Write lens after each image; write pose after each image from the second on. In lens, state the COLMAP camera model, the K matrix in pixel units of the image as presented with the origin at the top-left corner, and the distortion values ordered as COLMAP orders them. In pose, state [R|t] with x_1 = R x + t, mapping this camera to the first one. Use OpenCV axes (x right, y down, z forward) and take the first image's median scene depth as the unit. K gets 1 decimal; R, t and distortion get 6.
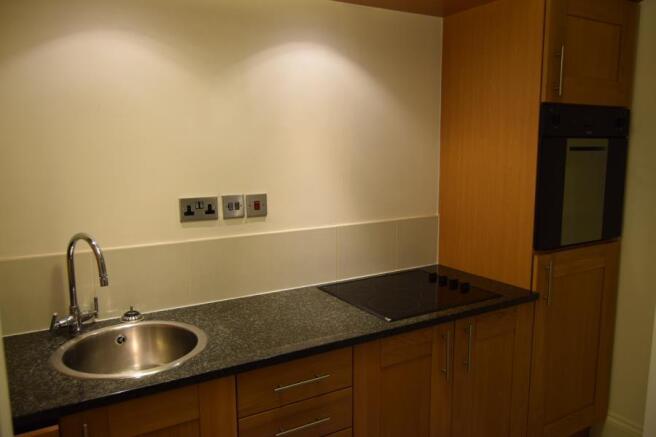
lens RADIAL K [[487.9, 0, 327.9], [0, 487.9, 218.6], [0, 0, 1]] dist [0.006089, 0.011757]
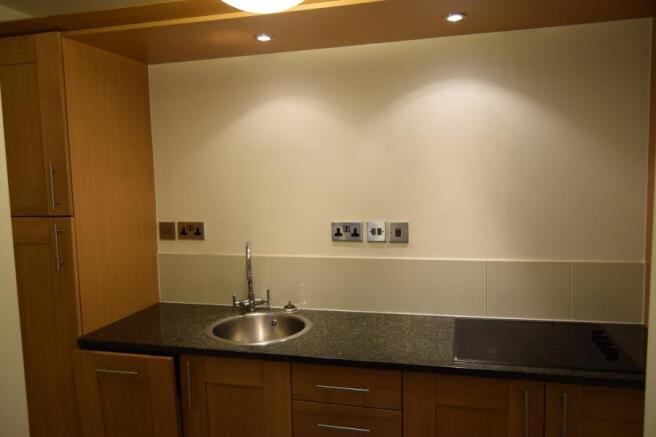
lens RADIAL K [[487.9, 0, 326.9], [0, 487.9, 220.0], [0, 0, 1]] dist [0.006089, 0.011757]
pose [[0.725606, 0.056281, -0.685805, 0.527805], [-0.083644, 0.996473, -0.006723, -0.036770], [0.683008, 0.062242, 0.727754, 0.086308]]
